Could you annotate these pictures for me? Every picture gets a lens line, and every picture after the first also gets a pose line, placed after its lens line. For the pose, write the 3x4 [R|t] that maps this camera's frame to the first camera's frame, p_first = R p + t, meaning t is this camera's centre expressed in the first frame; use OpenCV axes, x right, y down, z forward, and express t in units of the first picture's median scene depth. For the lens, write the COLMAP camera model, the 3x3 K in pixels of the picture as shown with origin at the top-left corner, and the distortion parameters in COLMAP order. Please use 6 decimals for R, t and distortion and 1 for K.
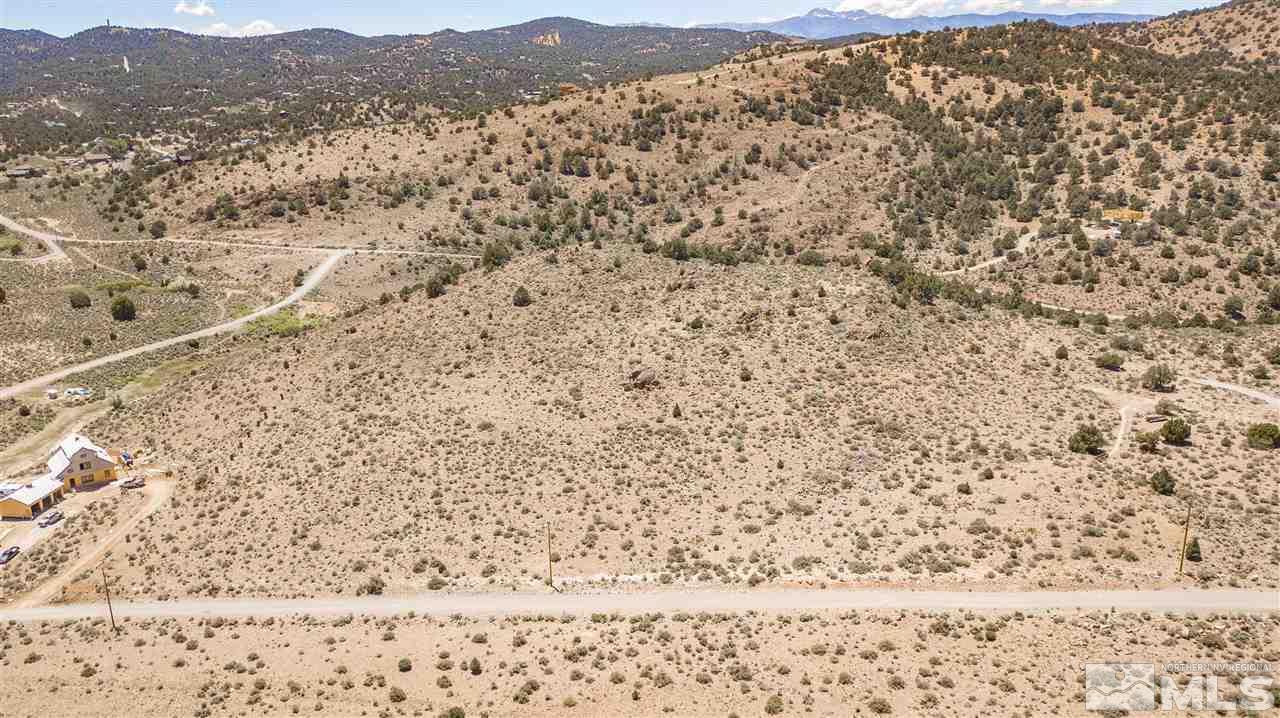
lens RADIAL K [[990.1, 0, 643.8], [0, 990.1, 356.9], [0, 0, 1]] dist [0.003160, -0.004021]
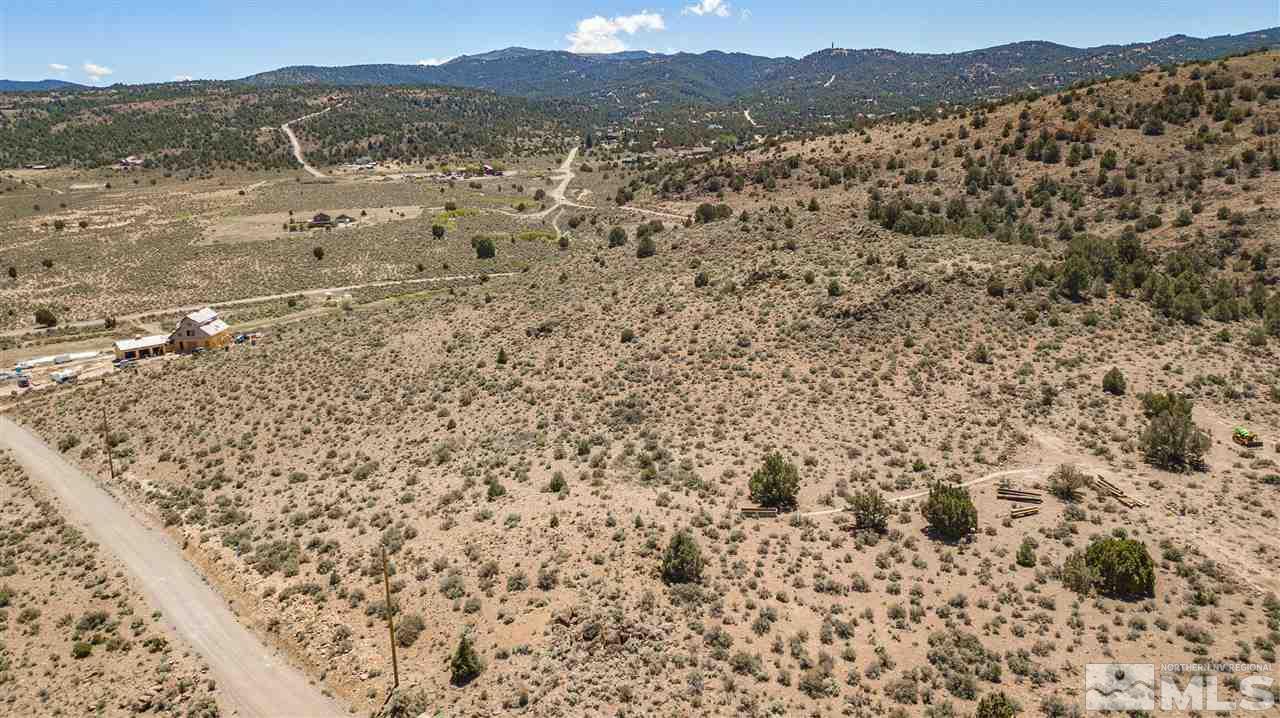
lens RADIAL K [[990.1, 0, 643.8], [0, 990.1, 356.9], [0, 0, 1]] dist [0.003160, -0.004021]
pose [[0.758652, 0.148879, -0.634257, 0.226813], [-0.163460, 0.985897, 0.035900, 0.002574], [0.630657, 0.076440, 0.772288, 0.162014]]
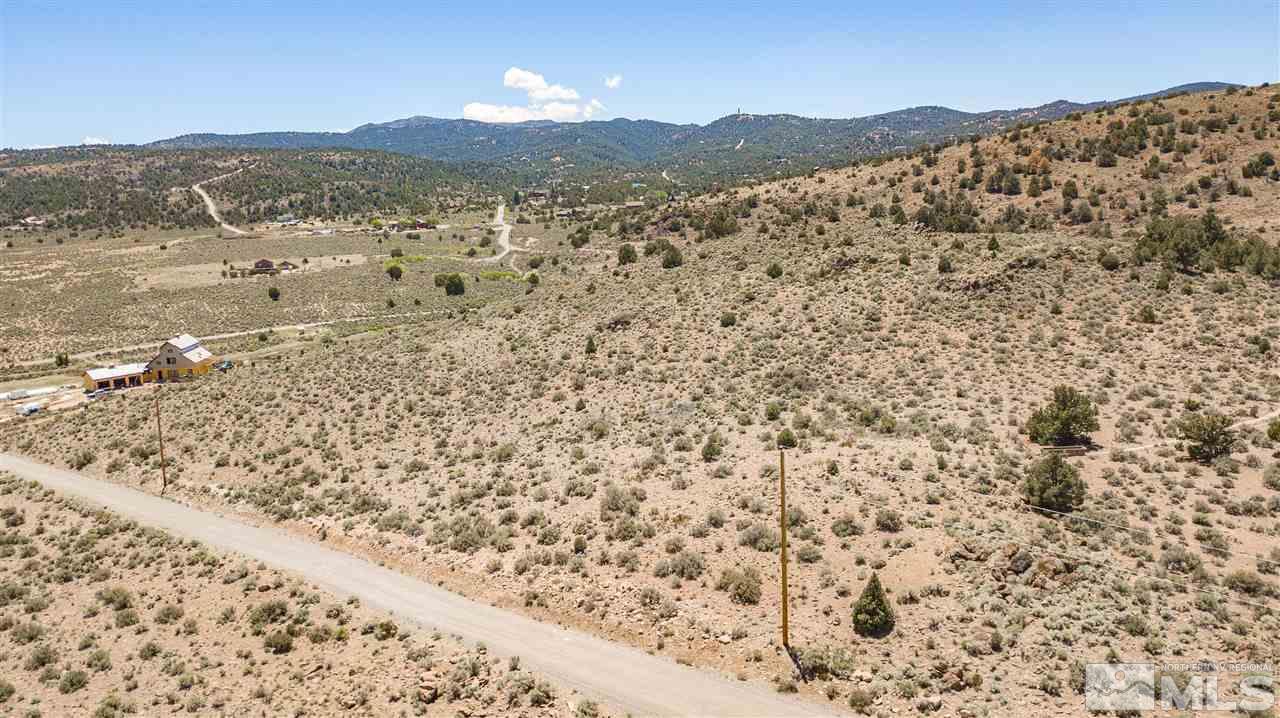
lens RADIAL K [[990.1, 0, 643.8], [0, 990.1, 356.9], [0, 0, 1]] dist [0.003160, -0.004021]
pose [[0.818434, 0.085541, -0.568198, 0.169867], [-0.134708, 0.989862, -0.045012, 0.032225], [0.558587, 0.113381, 0.821660, 0.155231]]
